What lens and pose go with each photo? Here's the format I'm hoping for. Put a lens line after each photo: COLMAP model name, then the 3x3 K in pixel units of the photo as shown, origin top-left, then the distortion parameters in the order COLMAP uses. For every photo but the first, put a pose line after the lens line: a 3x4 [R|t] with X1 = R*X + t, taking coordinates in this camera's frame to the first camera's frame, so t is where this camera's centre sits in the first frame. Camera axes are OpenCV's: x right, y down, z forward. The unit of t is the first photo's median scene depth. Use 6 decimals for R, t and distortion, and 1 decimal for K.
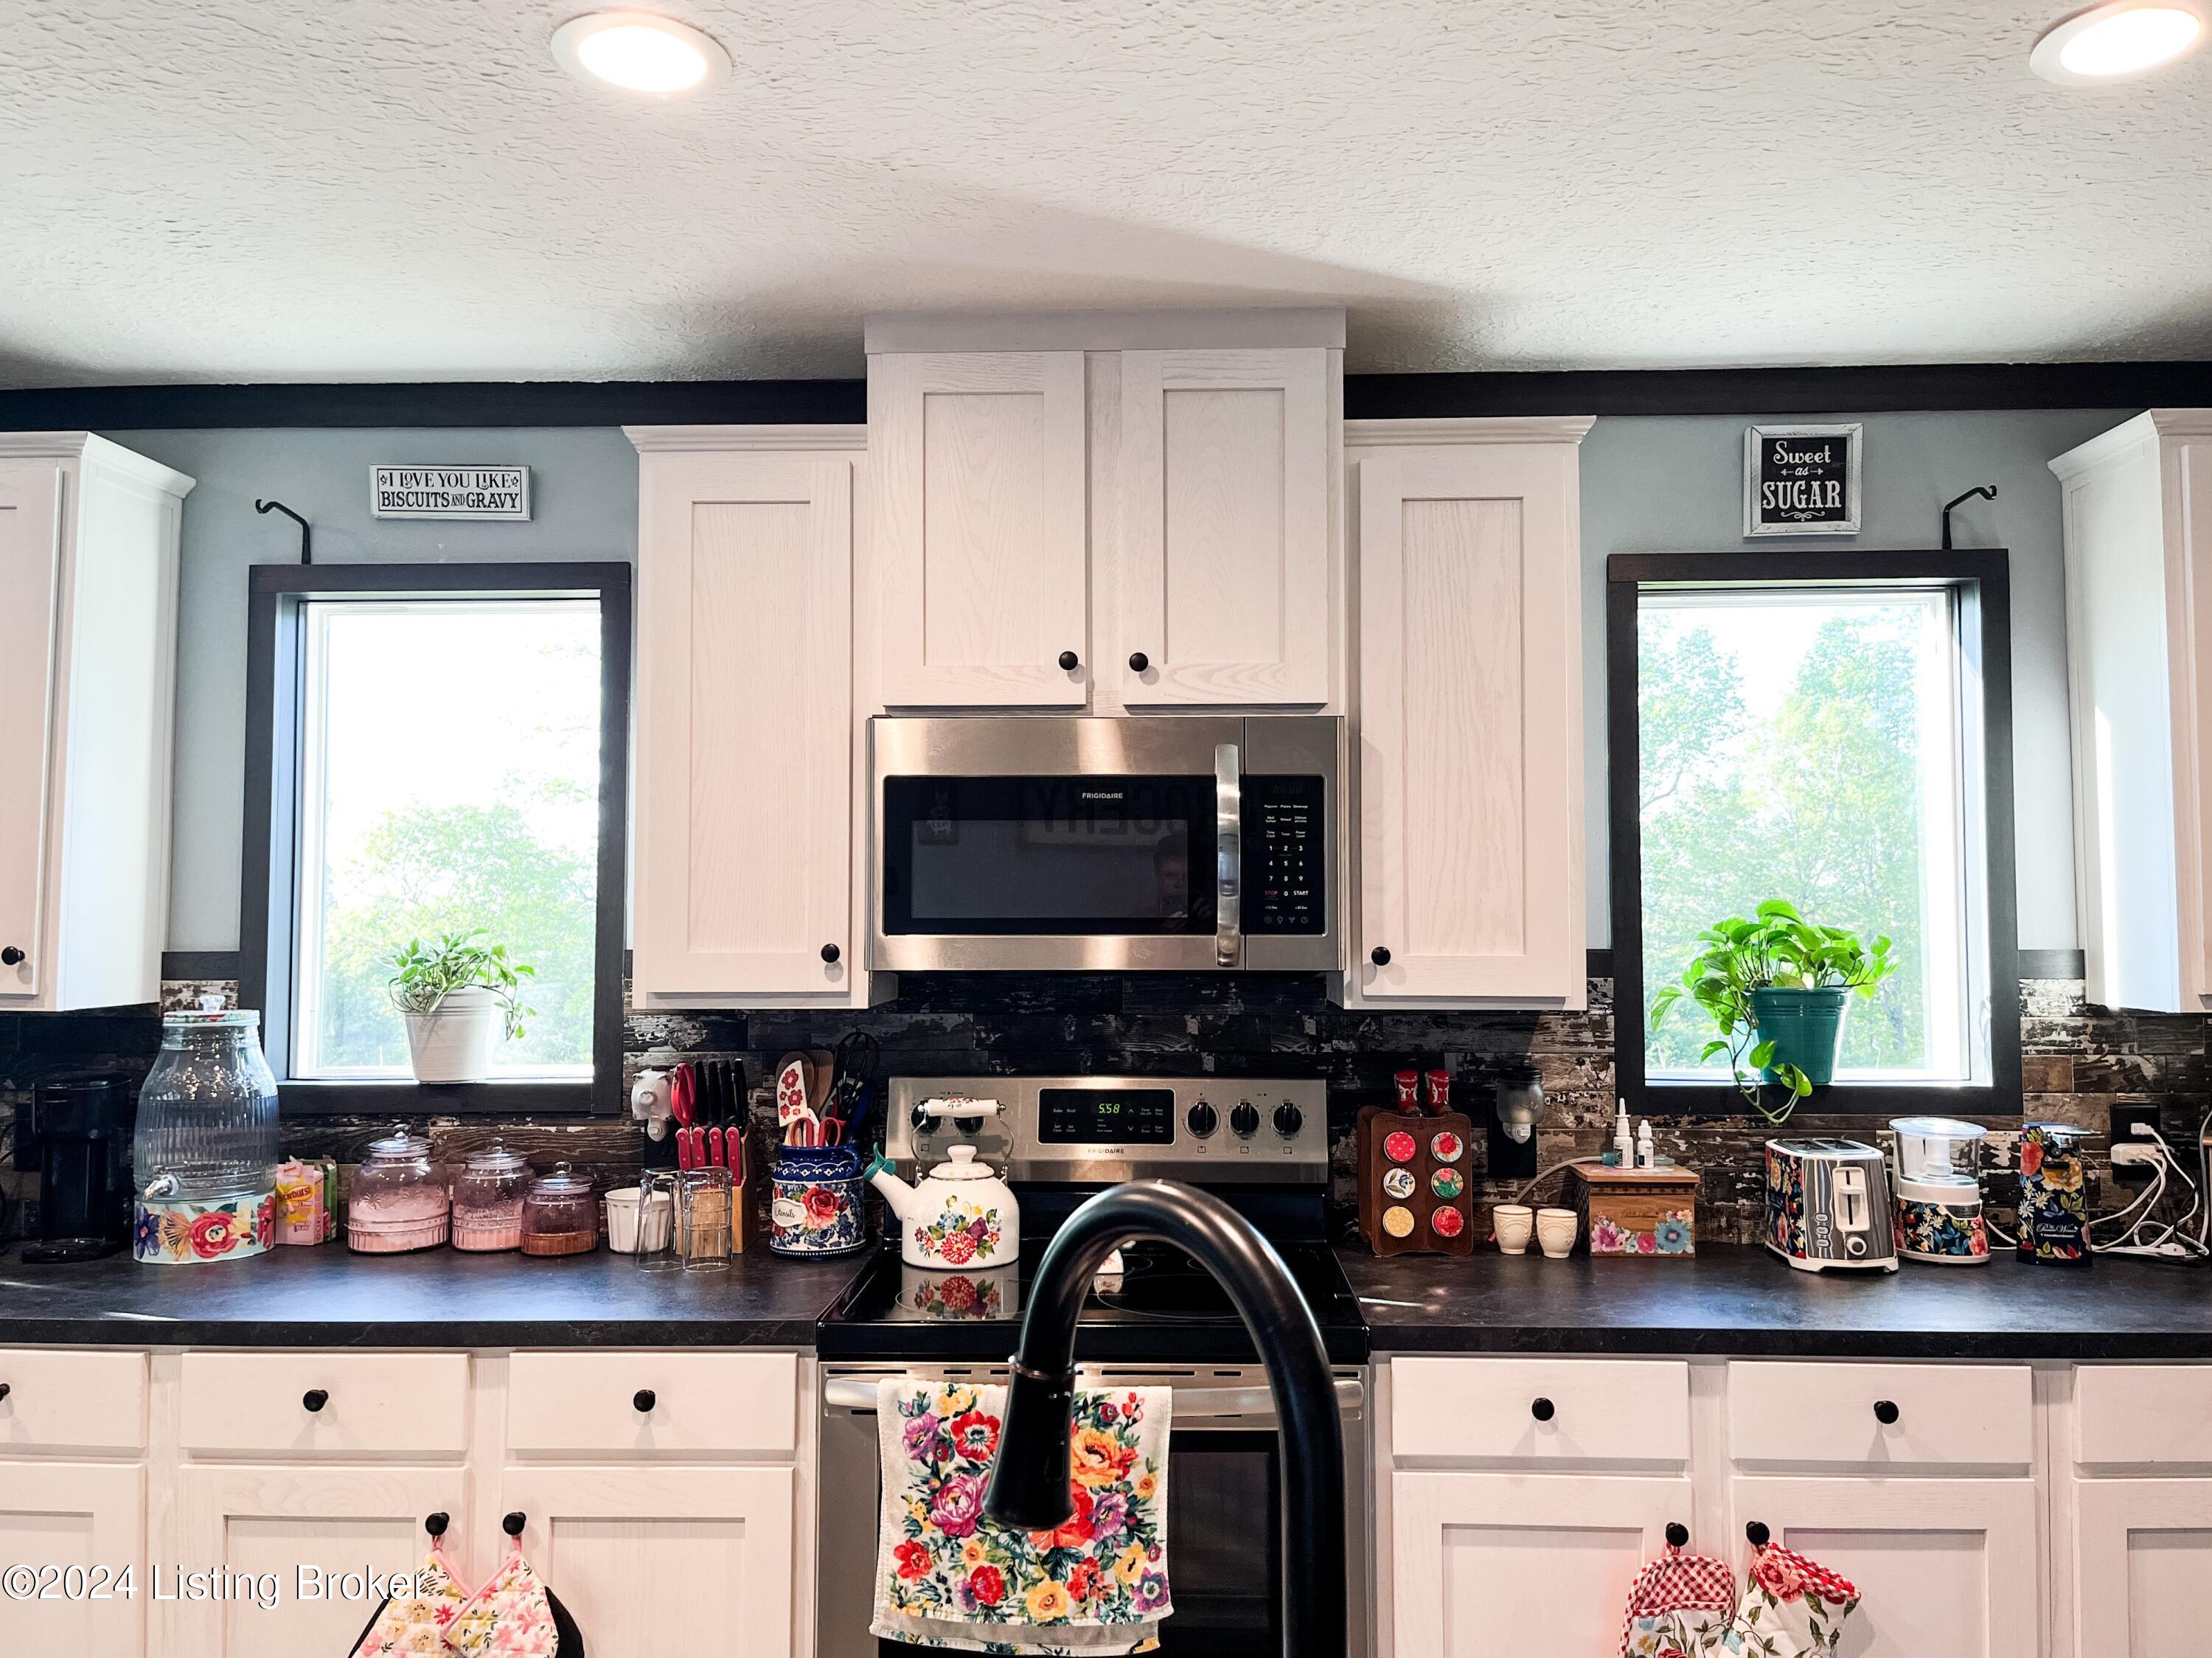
lens RADIAL K [[1699.2, 0, 1108.4], [0, 1699.2, 833.4], [0, 0, 1]] dist [0.061905, -0.093197]
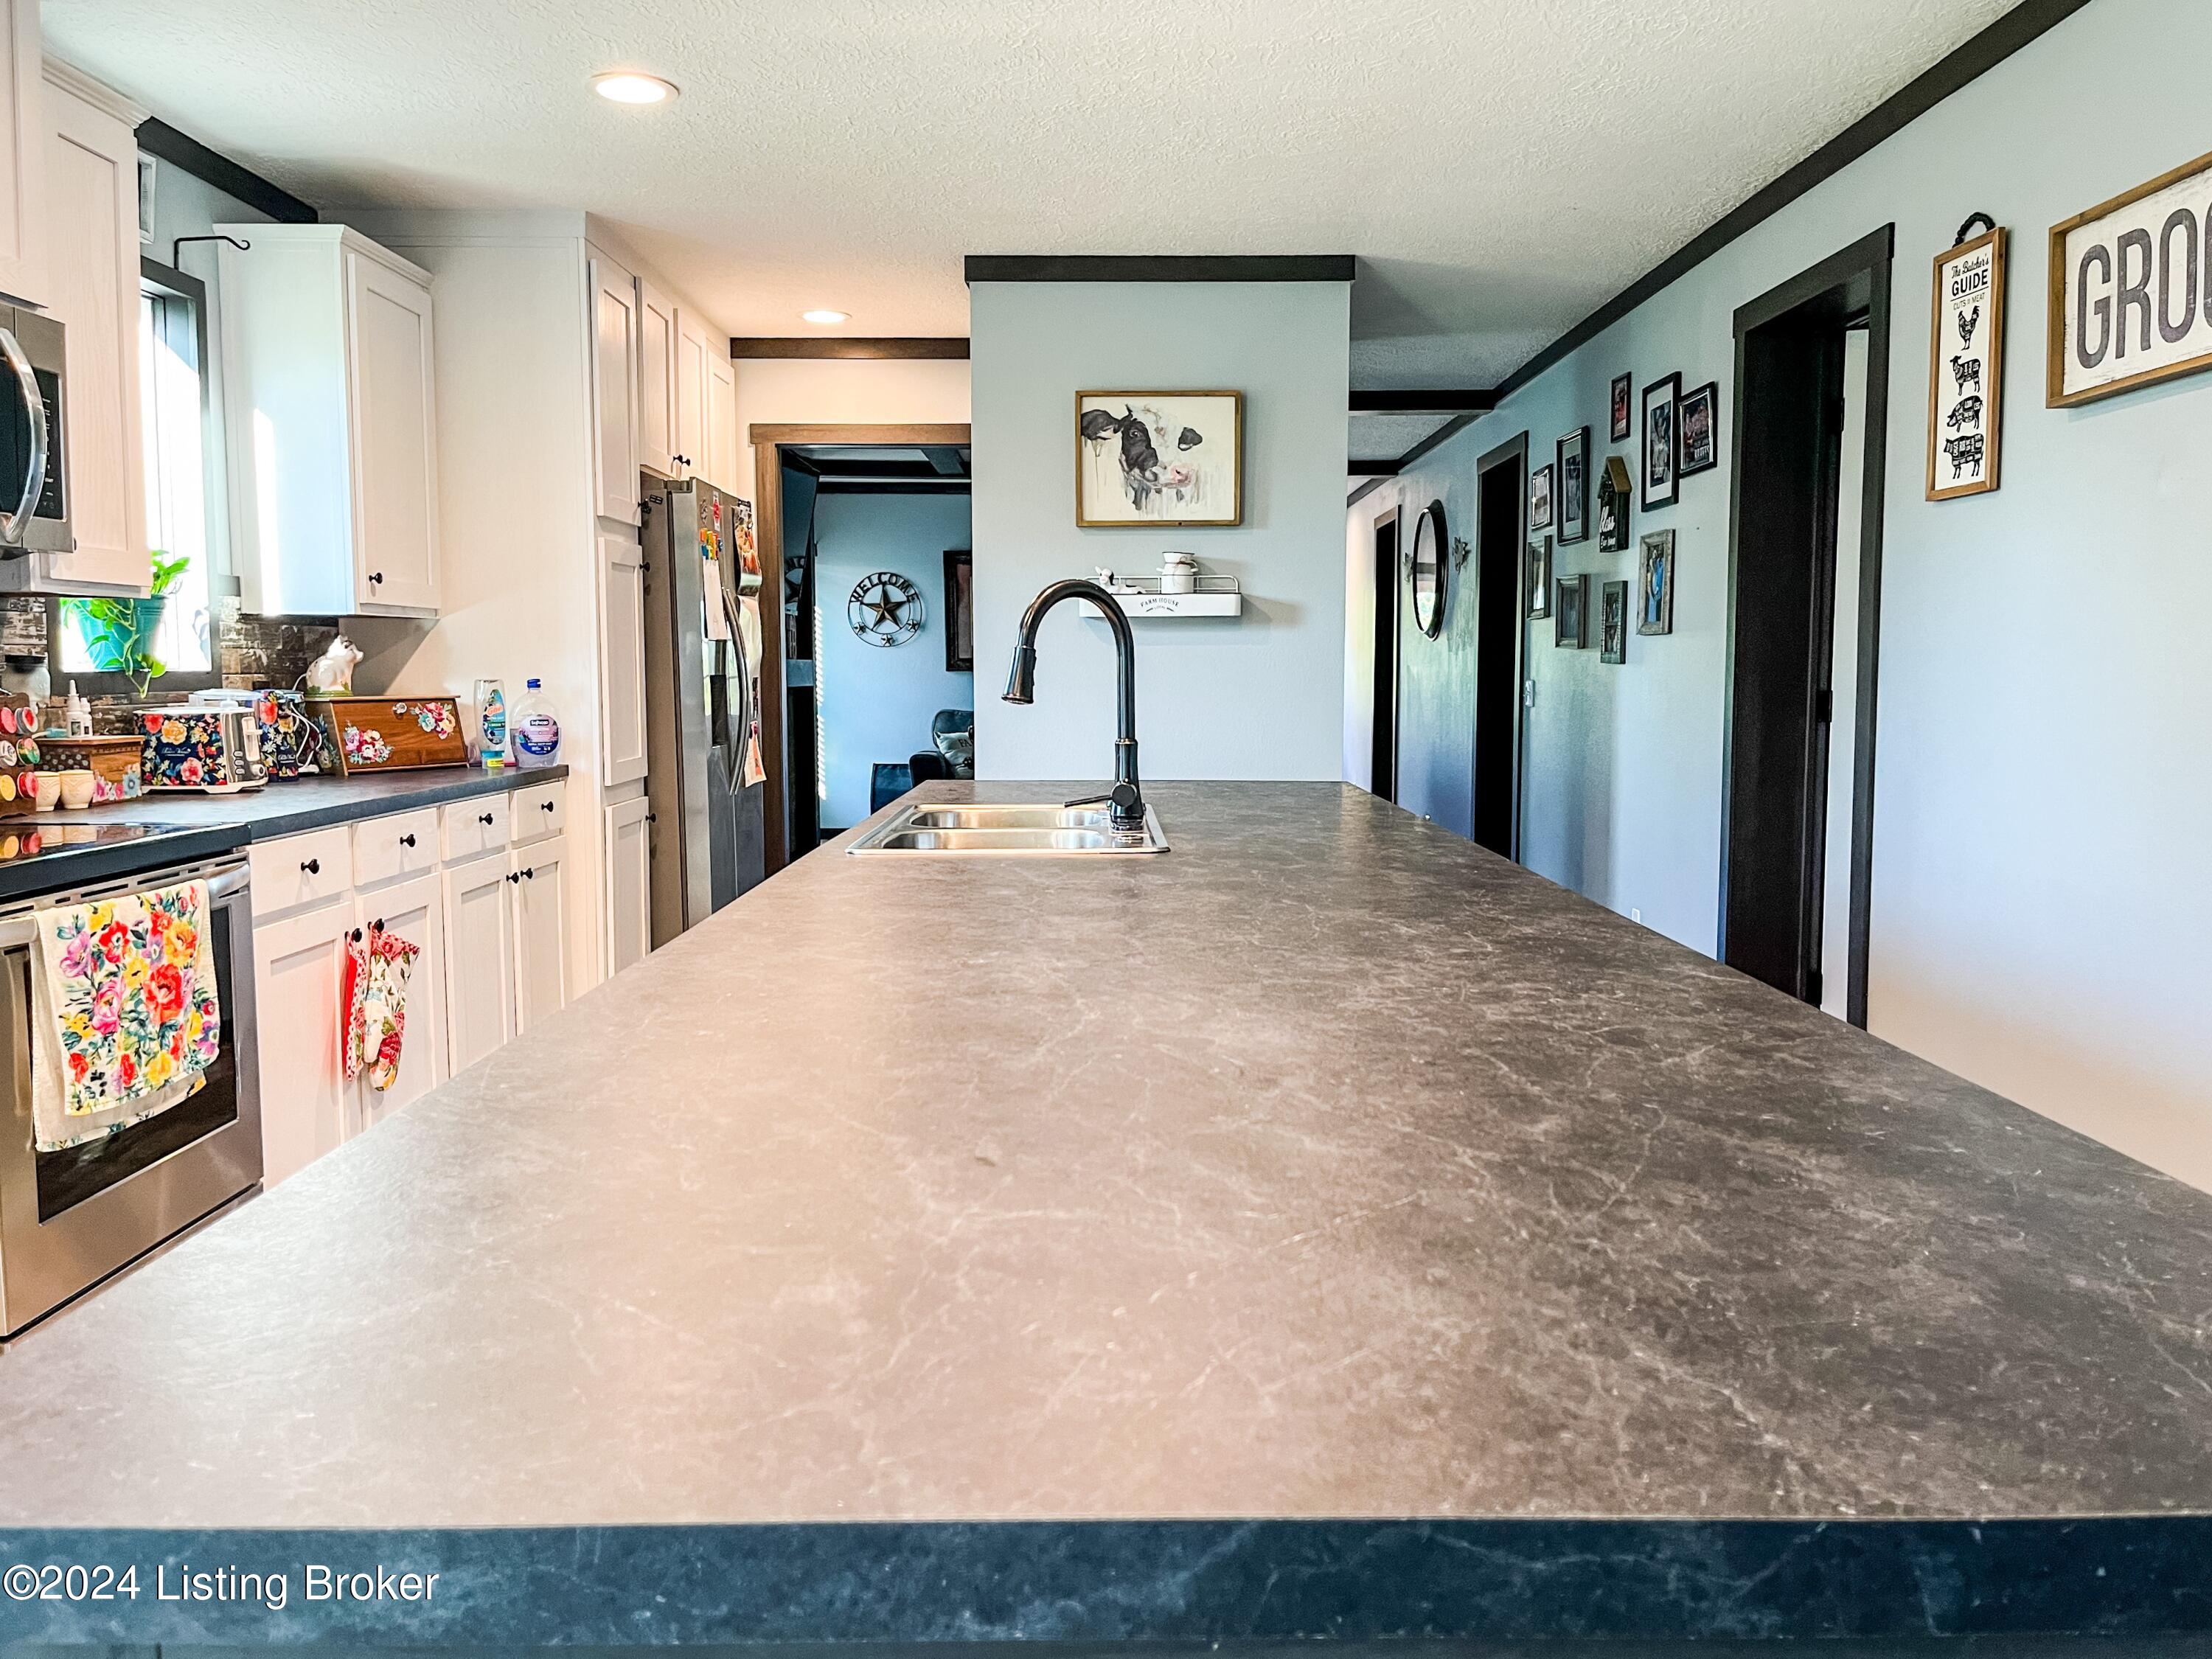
lens RADIAL K [[1699.4, 0, 1108.1], [0, 1699.4, 823.0], [0, 0, 1]] dist [0.061905, -0.093197]
pose [[-0.039686, -0.089172, 0.995225, -1.199238], [-0.048568, 0.995005, 0.087215, 0.145046], [-0.998031, -0.044874, -0.043819, 0.406323]]
